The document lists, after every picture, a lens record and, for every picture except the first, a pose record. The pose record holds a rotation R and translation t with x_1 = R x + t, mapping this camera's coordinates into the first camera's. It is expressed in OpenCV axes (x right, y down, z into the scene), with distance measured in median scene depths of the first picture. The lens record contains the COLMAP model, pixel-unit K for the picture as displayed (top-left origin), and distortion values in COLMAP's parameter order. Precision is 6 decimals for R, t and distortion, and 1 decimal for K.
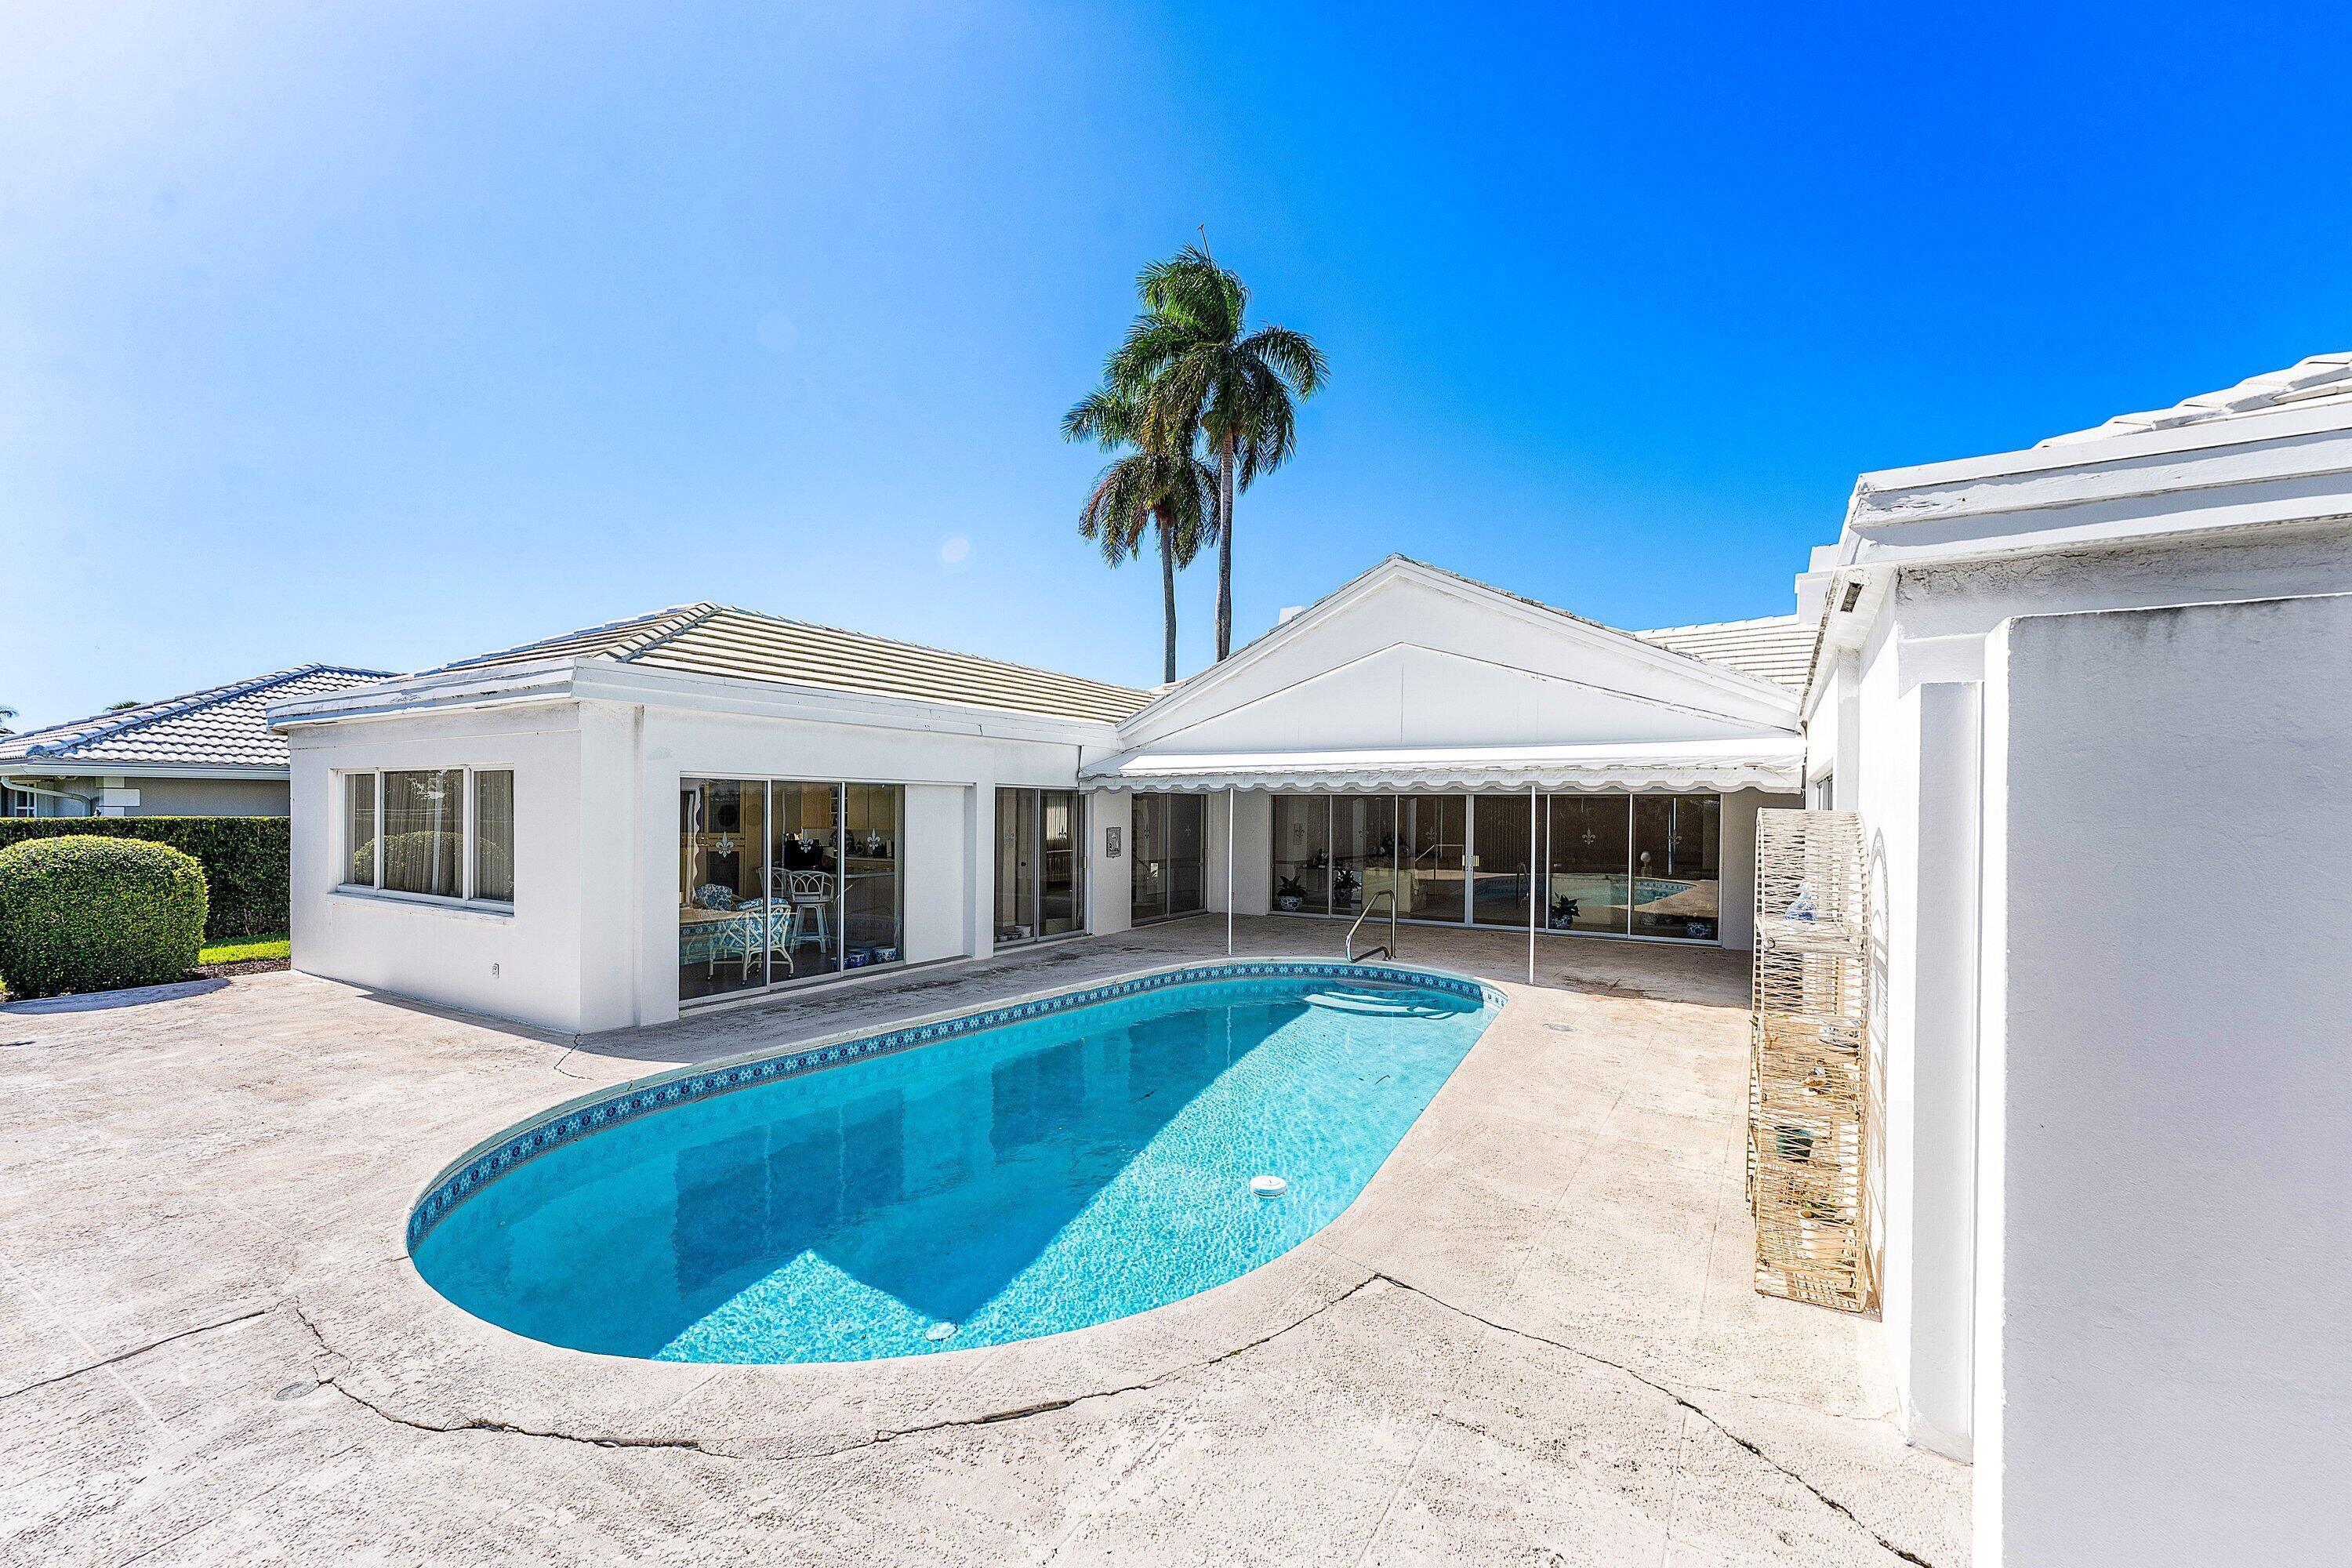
lens RADIAL K [[974.5, 0, 1185.1], [0, 974.5, 828.4], [0, 0, 1]] dist [0.008145, -0.000632]
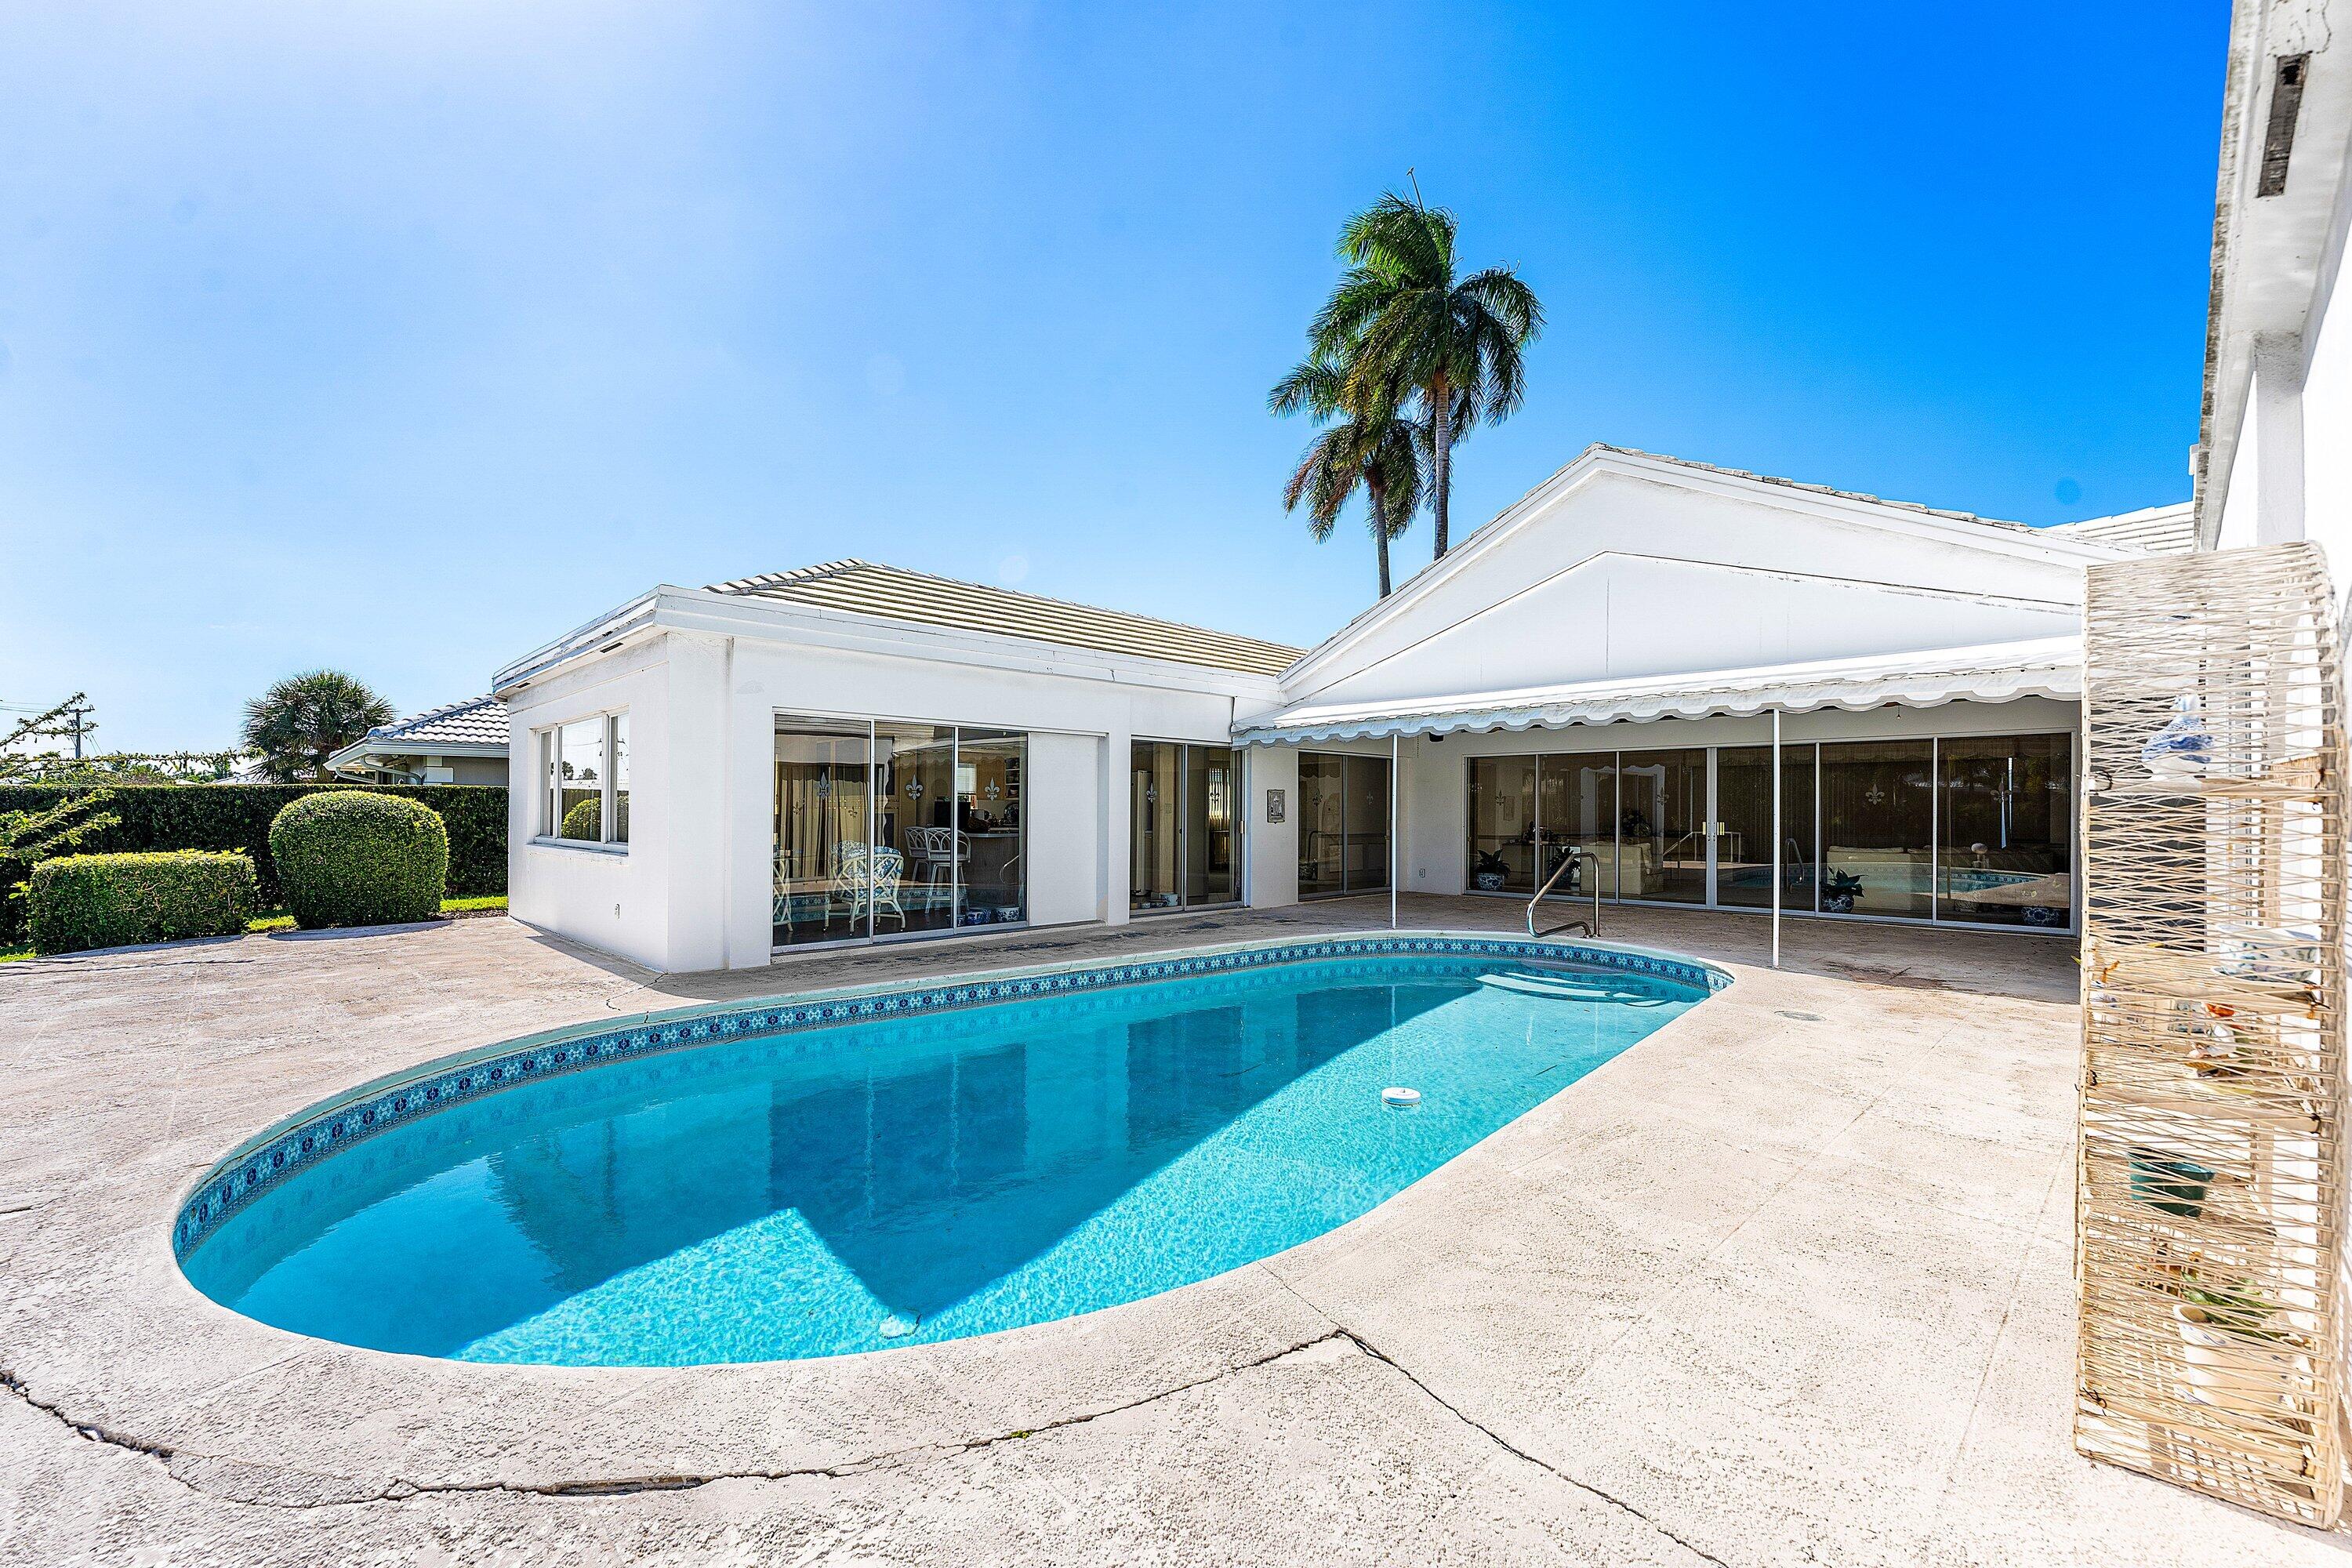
lens RADIAL K [[980.7, 0, 1181.0], [0, 980.7, 813.7], [0, 0, 1]] dist [-0.002527, -0.000243]
pose [[0.969170, -0.002793, -0.246376, 0.090401], [-0.001588, 0.999844, -0.017583, 0.051794], [0.246387, 0.017432, 0.969015, 0.134658]]
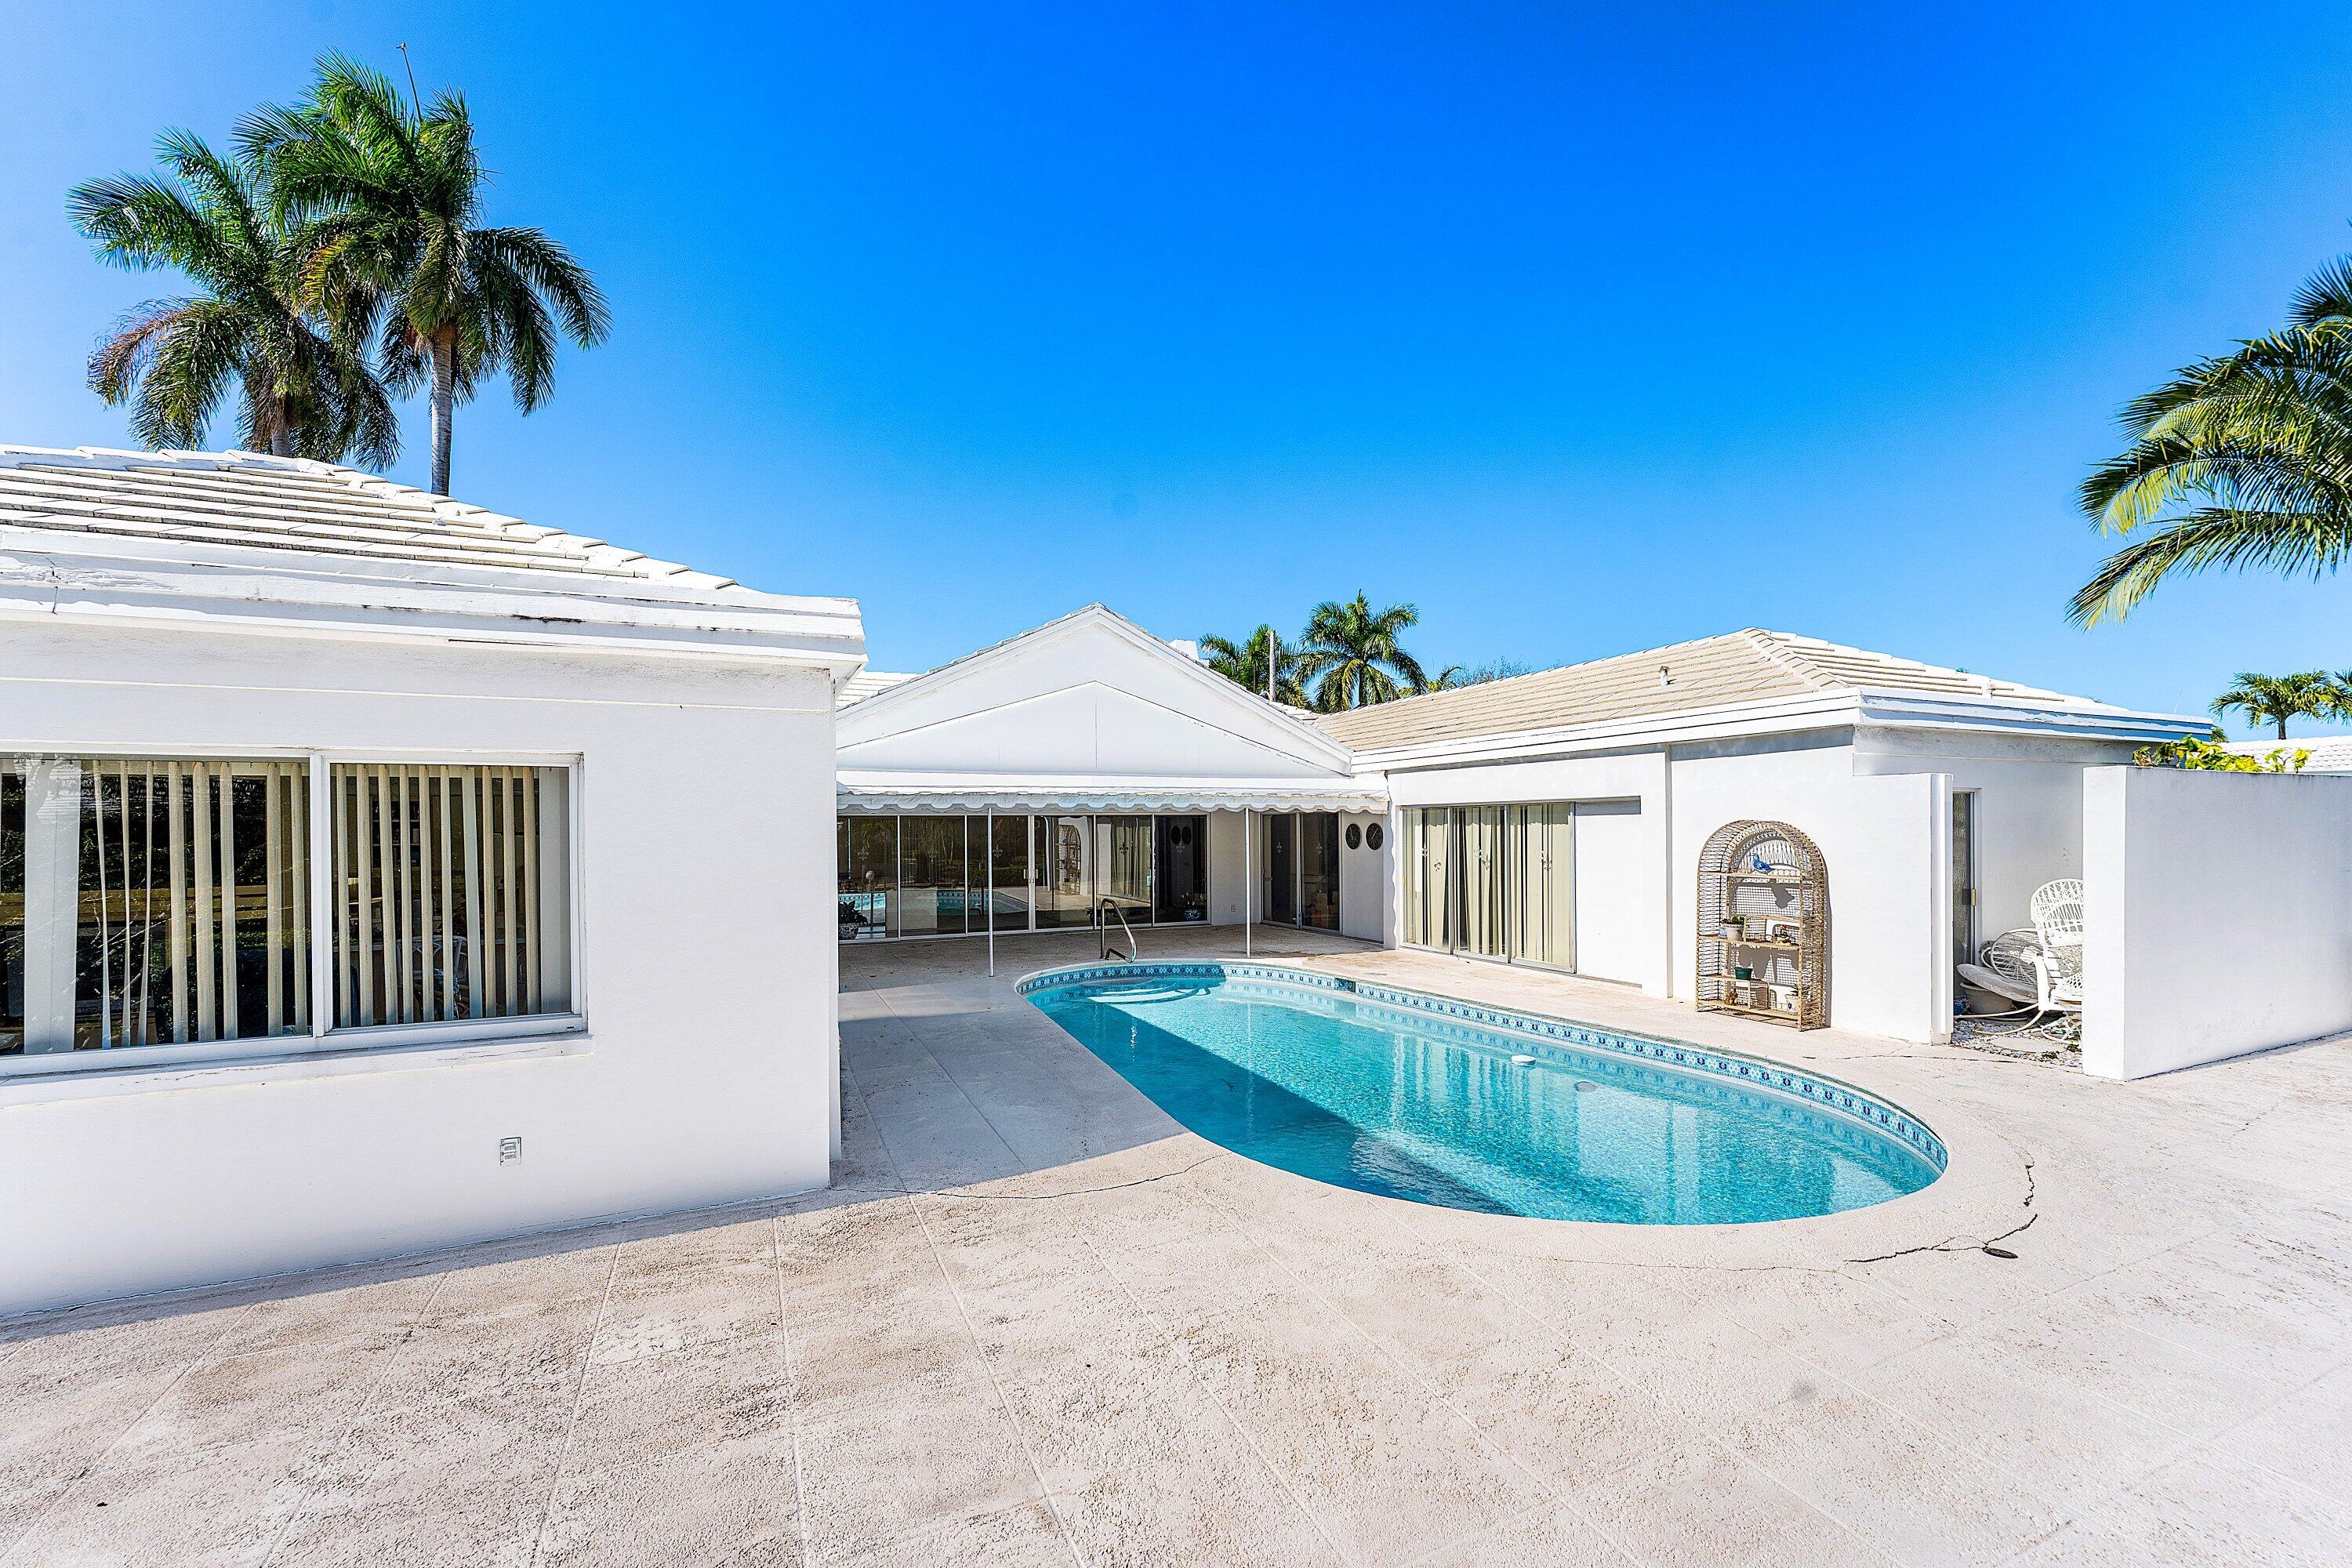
lens RADIAL K [[954.5, 0, 1178.1], [0, 954.5, 839.2], [0, 0, 1]] dist [0.001115, 0.000107]
pose [[0.569331, -0.020322, 0.821857, -0.749619], [0.026846, 0.999621, 0.006120, -0.012157], [-0.821670, 0.018580, 0.569661, 0.336337]]
